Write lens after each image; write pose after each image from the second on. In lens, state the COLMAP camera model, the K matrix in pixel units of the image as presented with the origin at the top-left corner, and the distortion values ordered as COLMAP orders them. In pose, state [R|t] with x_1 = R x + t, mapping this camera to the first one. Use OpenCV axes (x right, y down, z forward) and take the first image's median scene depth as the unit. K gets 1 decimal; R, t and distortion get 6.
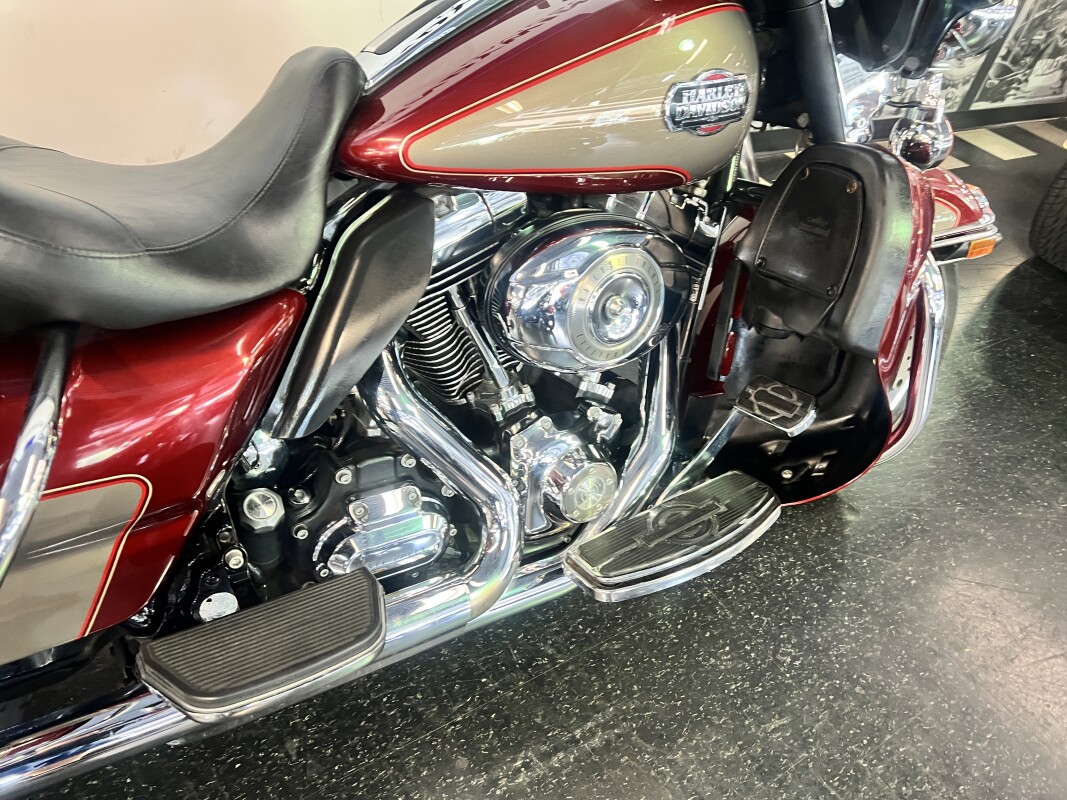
lens RADIAL K [[785.1, 0, 542.2], [0, 785.1, 400.0], [0, 0, 1]] dist [0.058511, -0.064434]
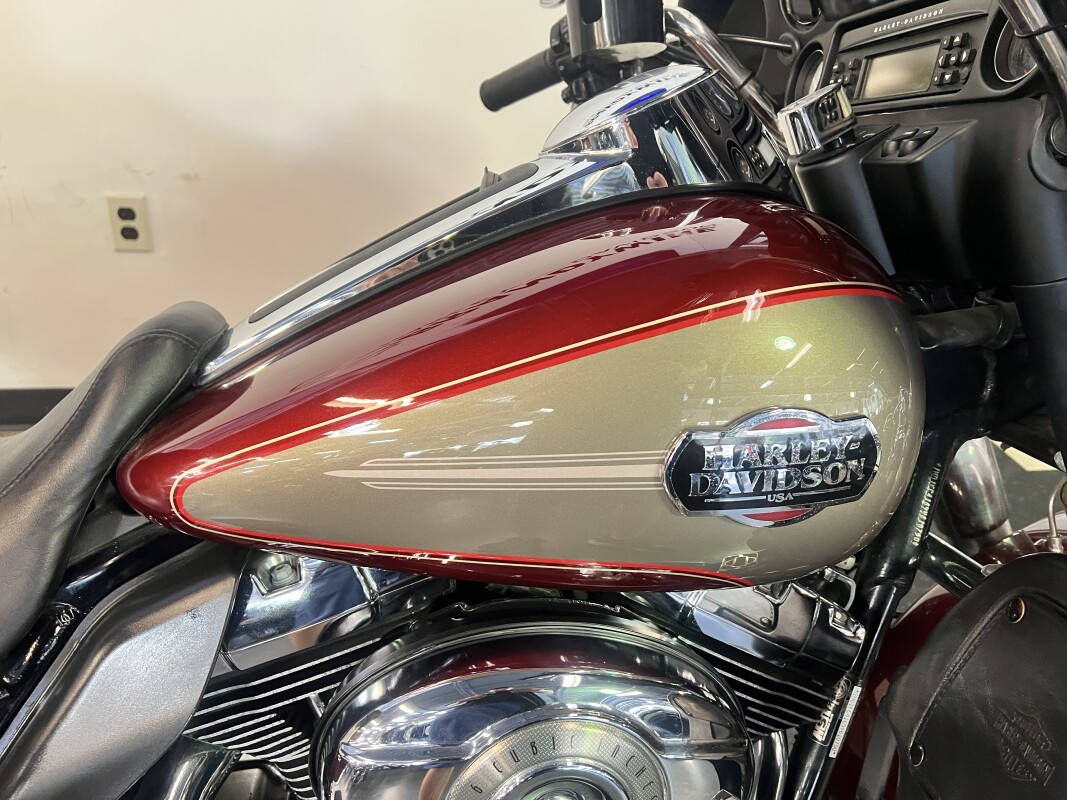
lens RADIAL K [[785.1, 0, 542.2], [0, 785.1, 400.0], [0, 0, 1]] dist [0.058511, -0.064434]
pose [[0.922423, 0.126048, -0.365031, 0.229958], [-0.197486, 0.966254, -0.165386, -0.280616], [0.331866, 0.224645, 0.916187, 0.446771]]
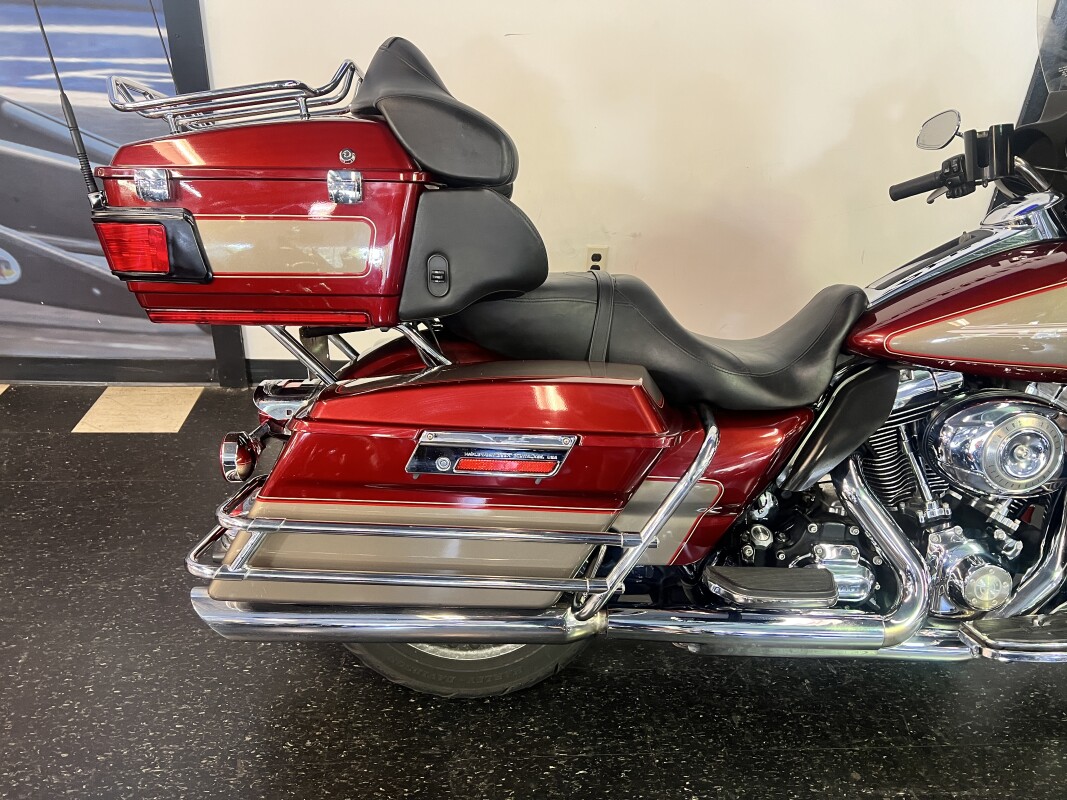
lens RADIAL K [[785.1, 0, 542.2], [0, 785.1, 400.0], [0, 0, 1]] dist [0.058511, -0.064434]
pose [[0.863071, 0.112561, -0.492380, 0.038286], [-0.231486, 0.954592, -0.187535, 0.261930], [0.448913, 0.275835, 0.849937, -0.665866]]
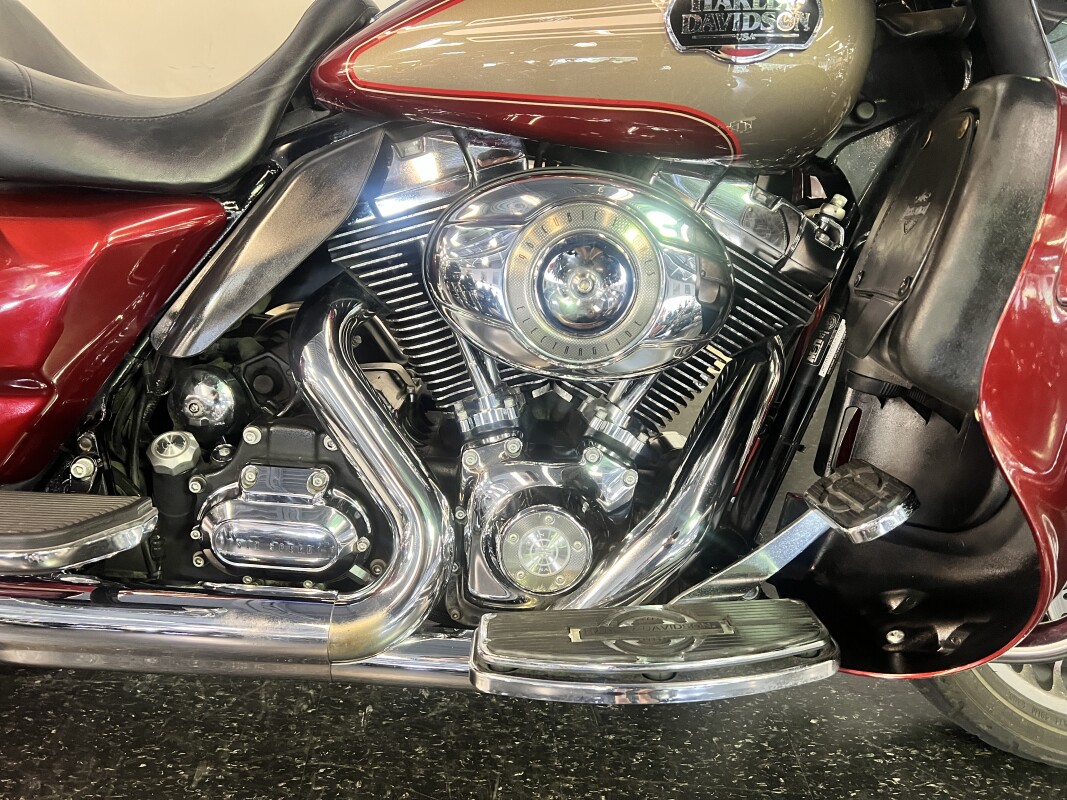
lens RADIAL K [[785.1, 0, 542.2], [0, 785.1, 400.0], [0, 0, 1]] dist [0.058511, -0.064434]
pose [[0.852519, 0.146831, -0.501650, 0.429374], [-0.265427, 0.948394, -0.173484, 0.118341], [0.450289, 0.281050, 0.847497, 0.366283]]
